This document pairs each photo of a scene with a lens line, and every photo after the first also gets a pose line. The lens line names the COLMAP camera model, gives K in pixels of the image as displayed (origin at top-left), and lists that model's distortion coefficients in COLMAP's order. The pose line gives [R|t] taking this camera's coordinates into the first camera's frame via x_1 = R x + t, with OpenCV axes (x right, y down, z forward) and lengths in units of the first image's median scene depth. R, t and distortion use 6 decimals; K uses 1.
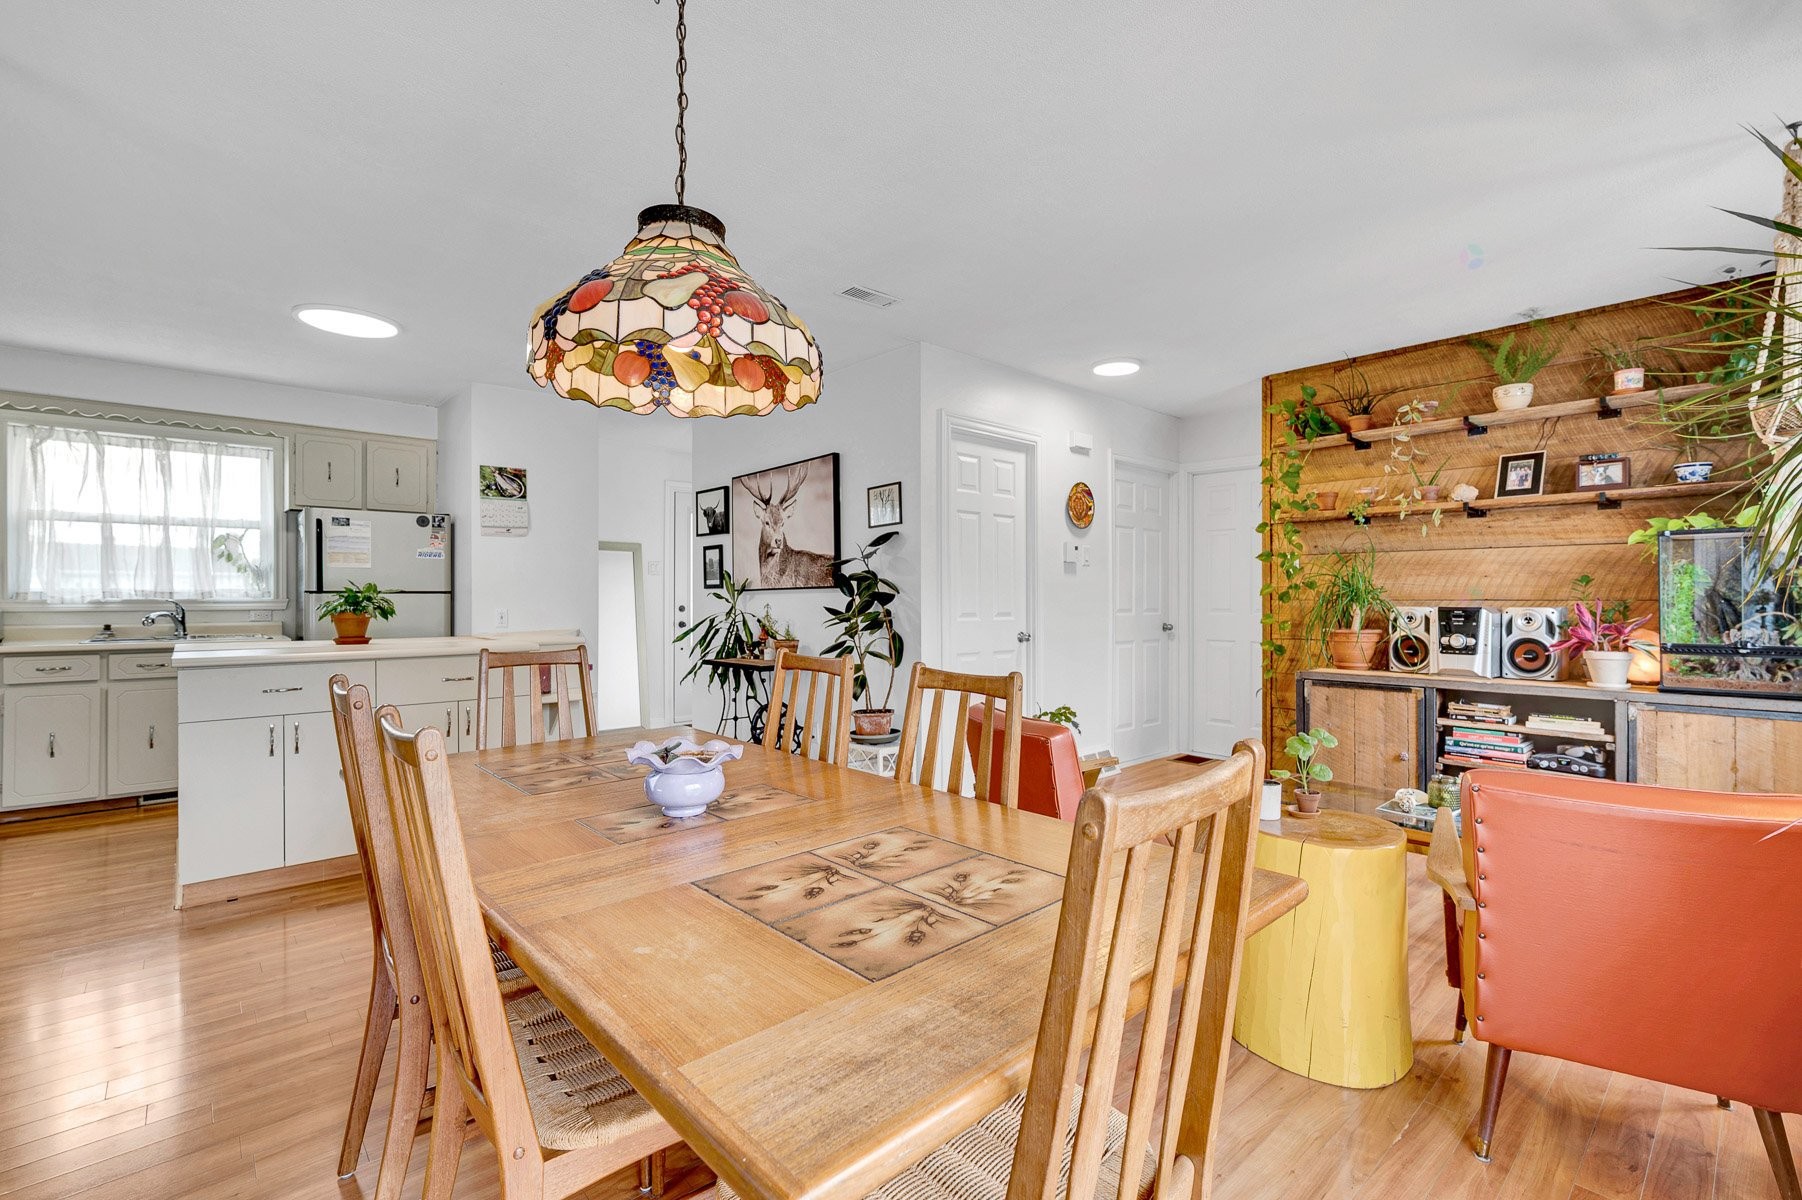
lens RADIAL K [[759.6, 0, 861.4], [0, 759.6, 591.2], [0, 0, 1]] dist [-0.000702, -0.000021]
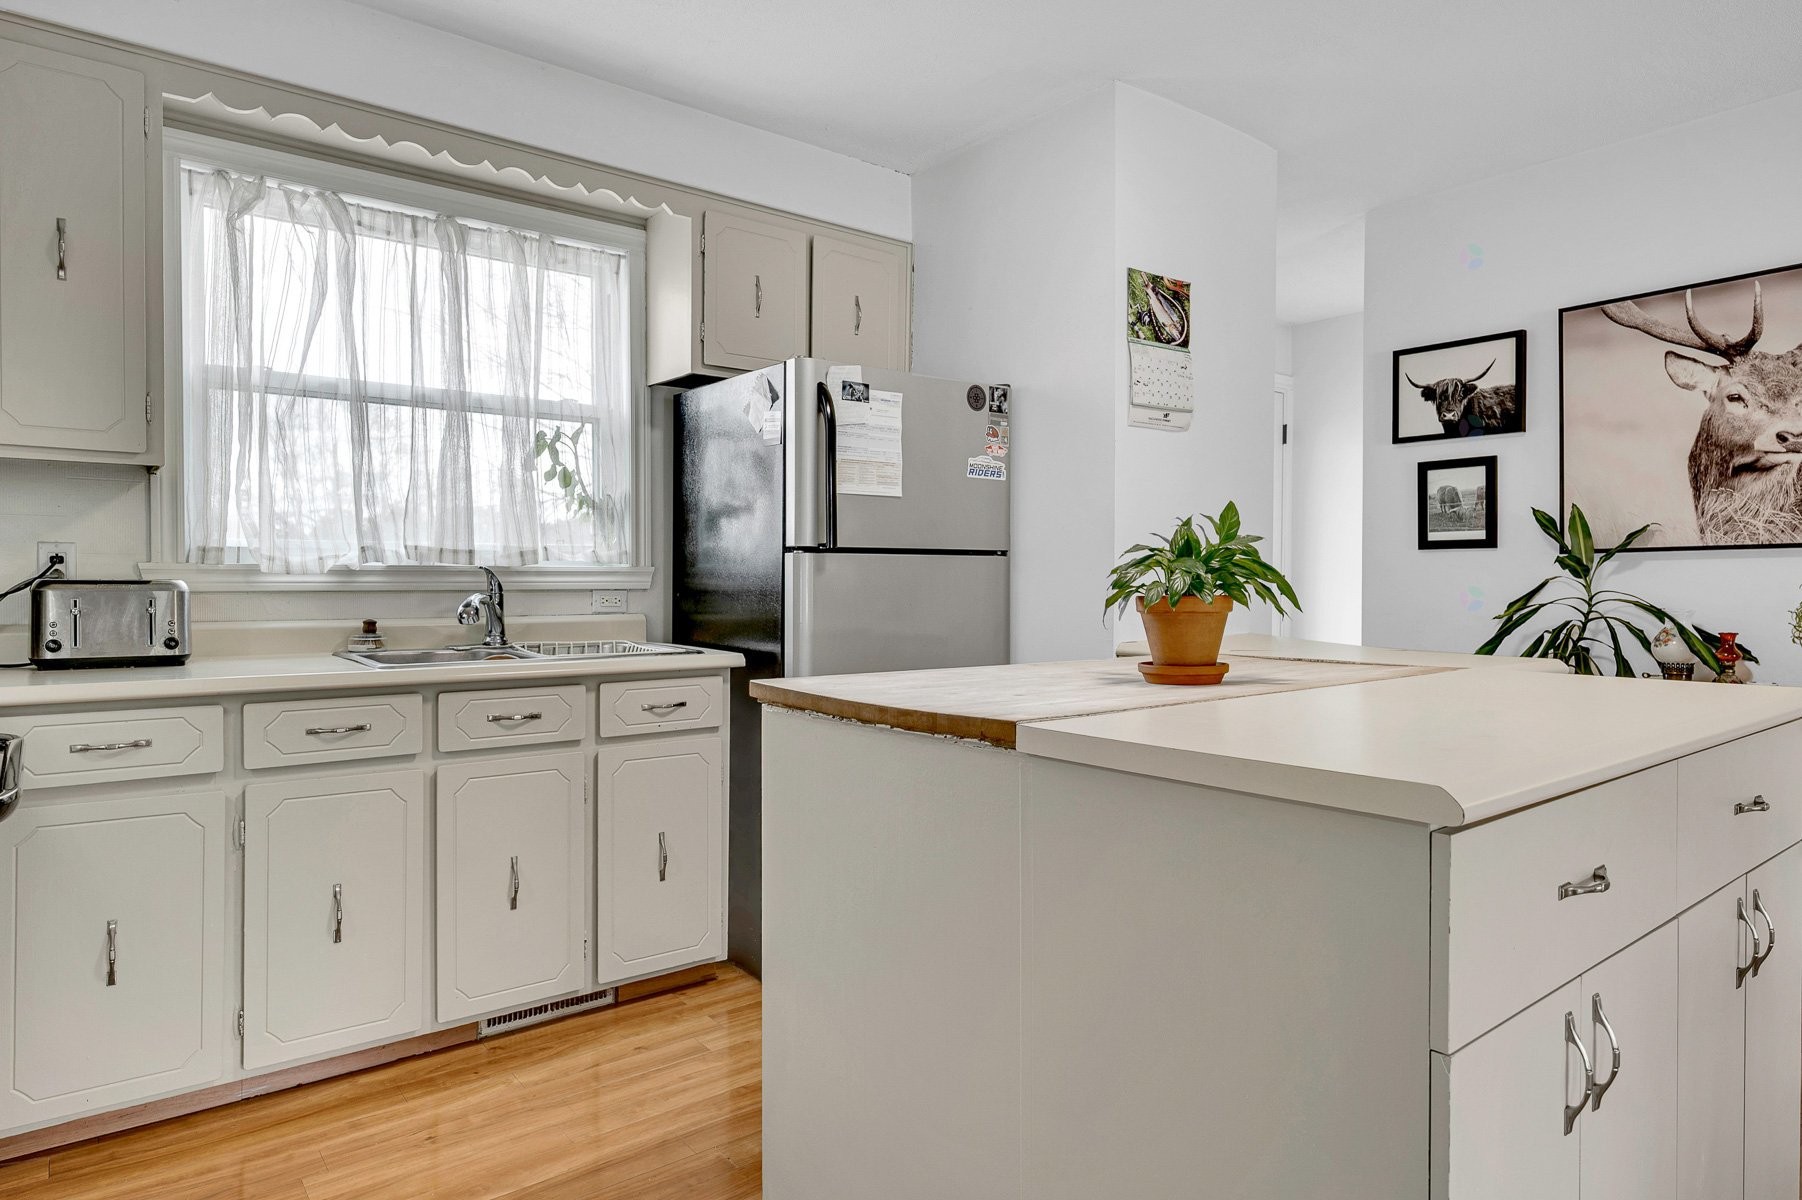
lens RADIAL K [[1003.4, 0, 850.4], [0, 1003.4, 576.3], [0, 0, 1]] dist [-0.004148, -0.000751]
pose [[0.996638, 0.002786, -0.081889, -0.617101], [-0.002387, 0.999985, 0.004976, 0.013092], [0.081902, -0.004764, 0.996629, 0.398456]]
